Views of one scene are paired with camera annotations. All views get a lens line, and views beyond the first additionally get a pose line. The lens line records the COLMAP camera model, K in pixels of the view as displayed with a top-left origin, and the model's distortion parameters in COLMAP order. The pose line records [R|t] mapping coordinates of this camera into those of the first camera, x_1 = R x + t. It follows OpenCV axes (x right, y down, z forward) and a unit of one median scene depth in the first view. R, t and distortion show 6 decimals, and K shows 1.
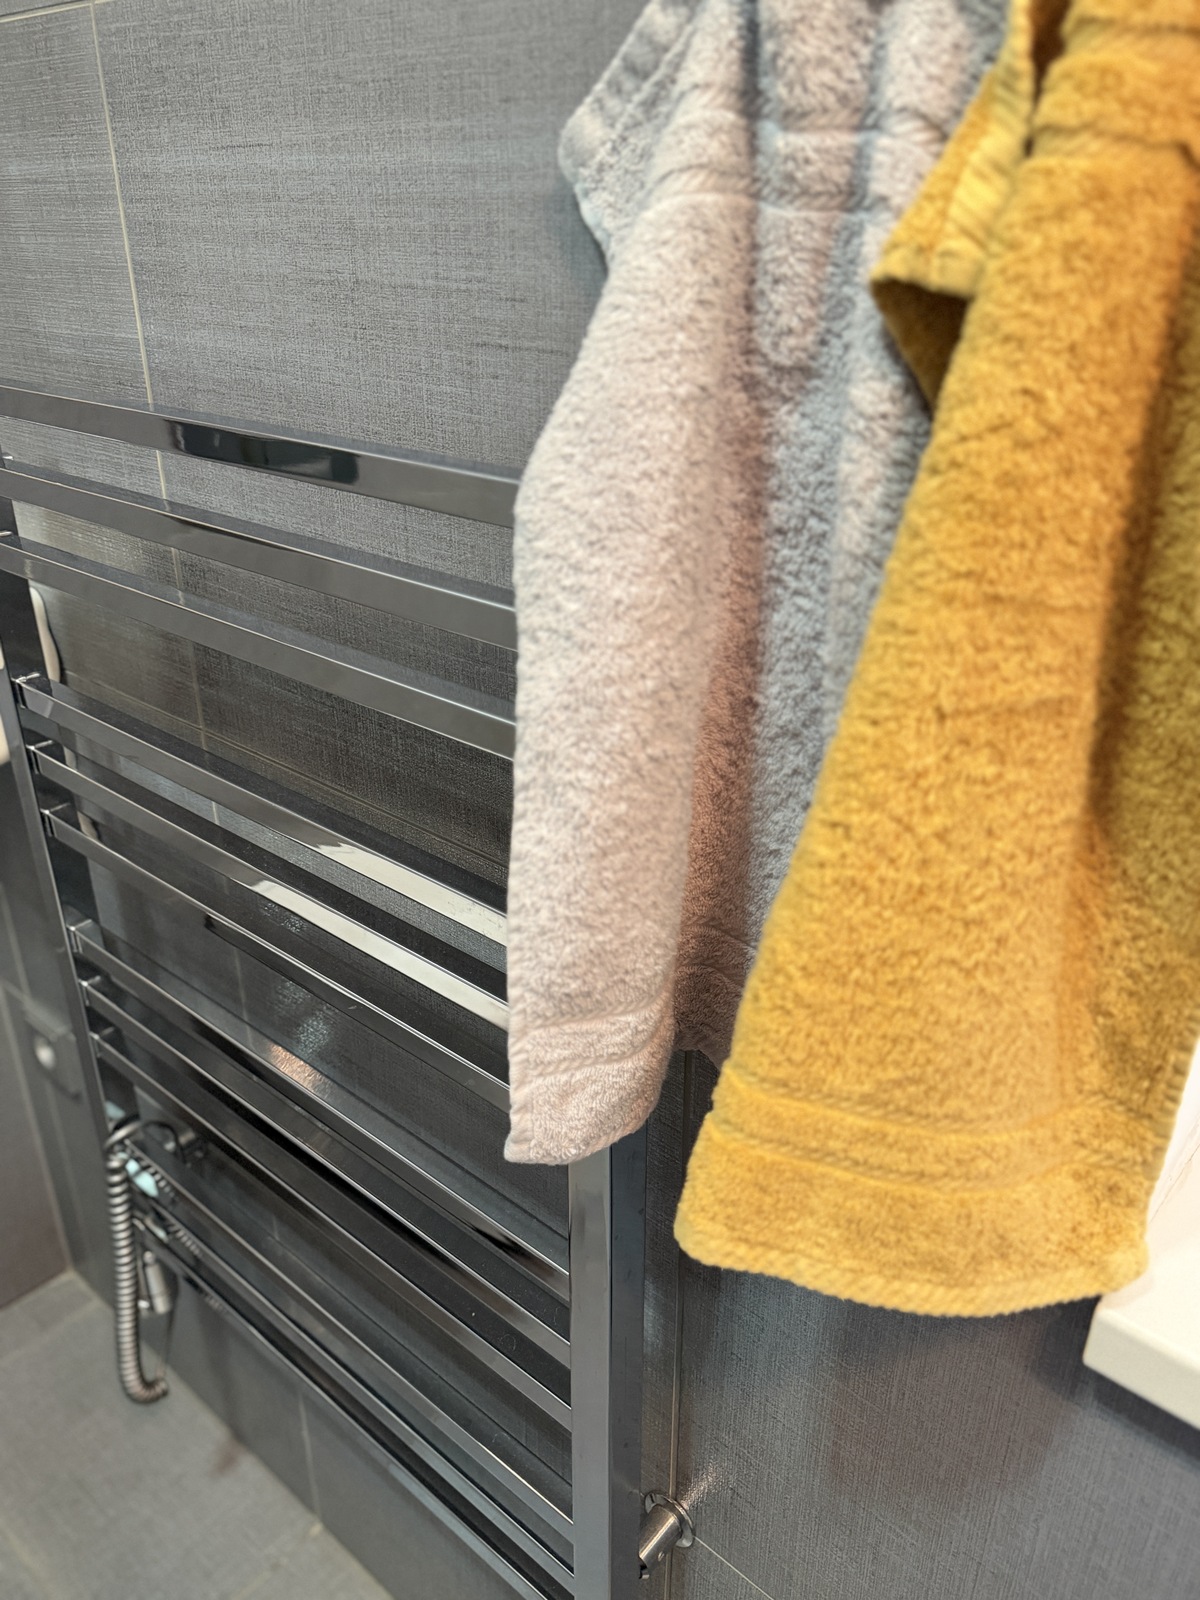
lens RADIAL K [[1211.3, 0, 604.2], [0, 1211.3, 830.5], [0, 0, 1]] dist [0.042121, -0.060809]
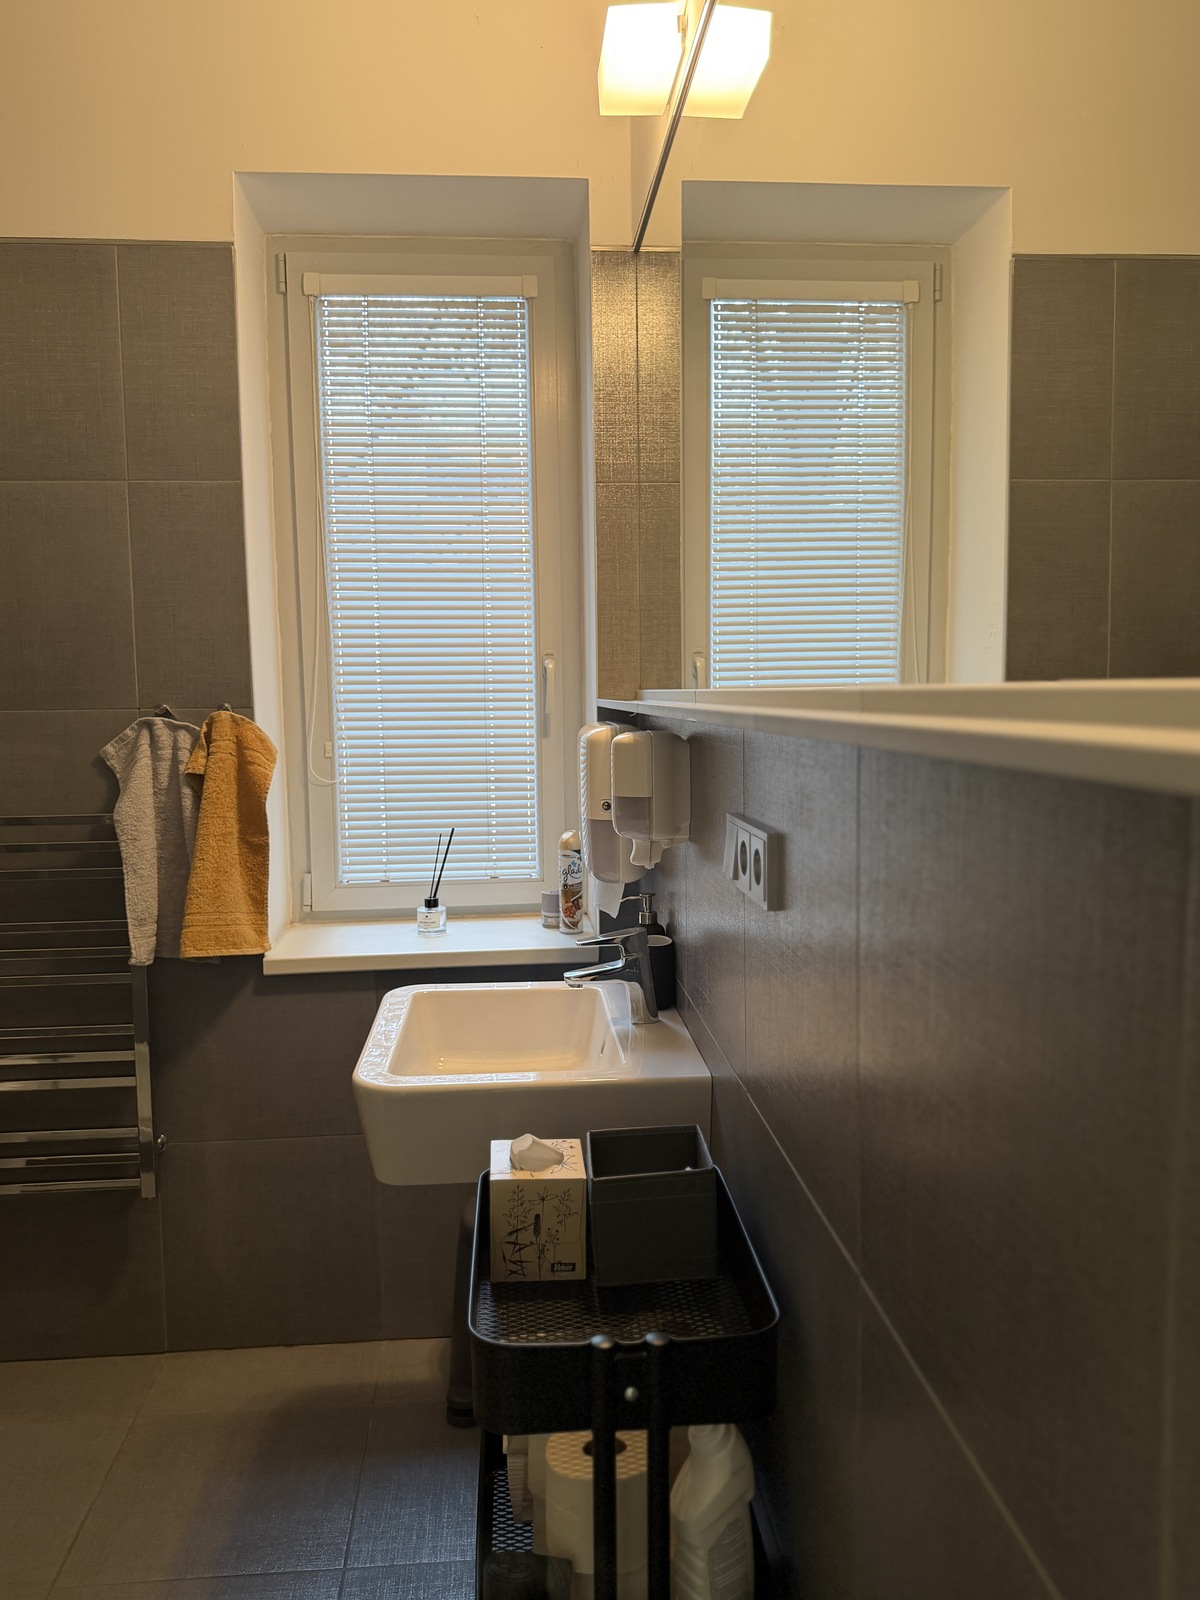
lens RADIAL K [[1211.3, 0, 604.2], [0, 1211.3, 830.5], [0, 0, 1]] dist [0.042121, -0.060809]
pose [[0.705919, -0.086370, 0.703007, -2.496229], [0.330025, 0.918320, -0.218569, 1.763275], [-0.626707, 0.386302, 0.676764, -4.152753]]
